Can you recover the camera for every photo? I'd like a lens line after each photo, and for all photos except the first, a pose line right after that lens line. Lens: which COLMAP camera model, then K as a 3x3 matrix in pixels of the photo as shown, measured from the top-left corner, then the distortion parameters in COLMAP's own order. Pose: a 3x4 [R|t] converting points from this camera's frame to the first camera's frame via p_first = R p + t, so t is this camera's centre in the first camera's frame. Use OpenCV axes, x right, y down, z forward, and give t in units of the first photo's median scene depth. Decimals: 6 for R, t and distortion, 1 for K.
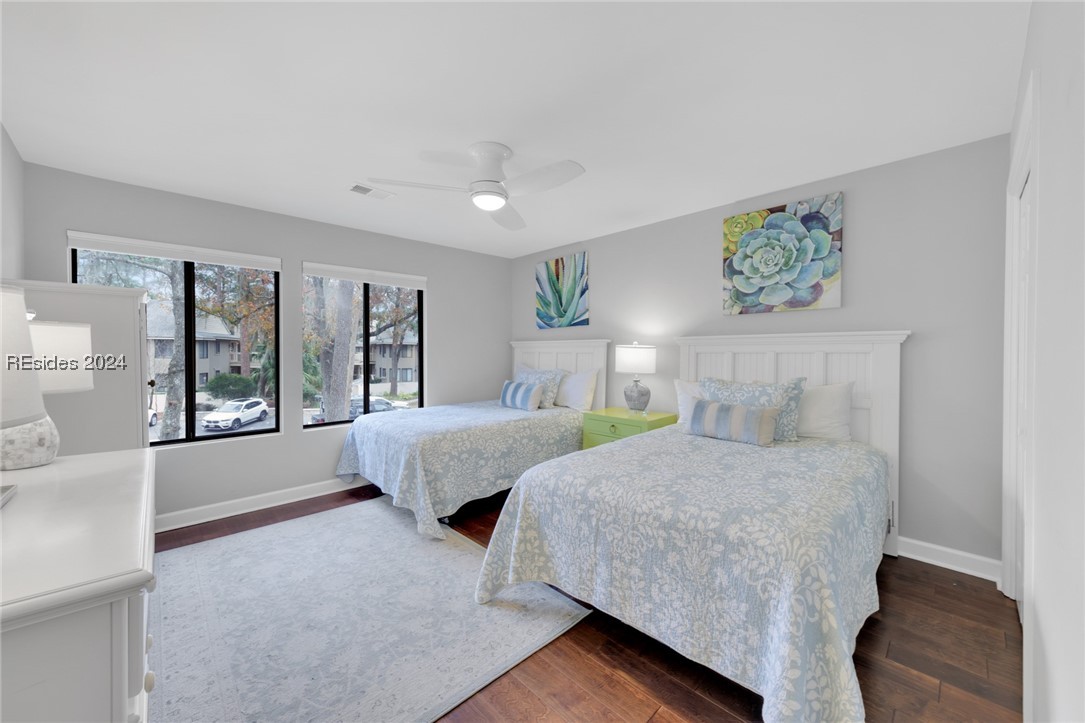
lens RADIAL K [[408.9, 0, 543.2], [0, 408.9, 359.8], [0, 0, 1]] dist [-0.007672, 0.000554]
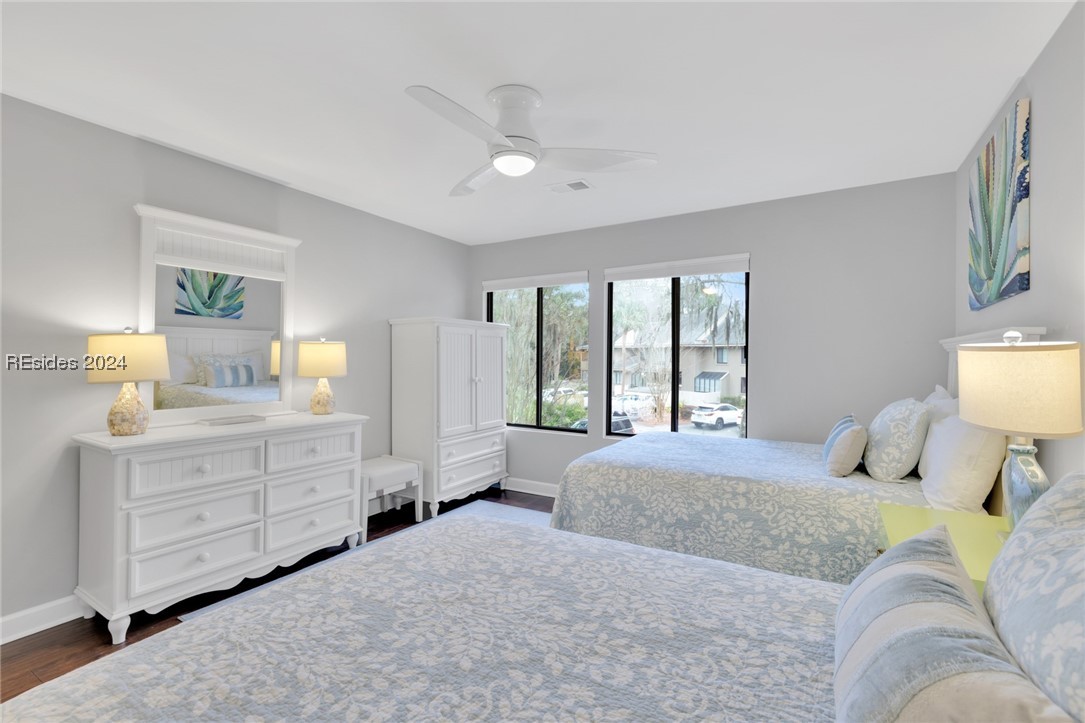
lens RADIAL K [[477.6, 0, 542.0], [0, 477.6, 354.8], [0, 0, 1]] dist [0.008314, -0.000697]
pose [[0.257882, -0.004304, -0.966167, 0.531187], [-0.021766, 0.999710, -0.010263, -0.013978], [0.965931, 0.023676, 0.257714, 0.567532]]
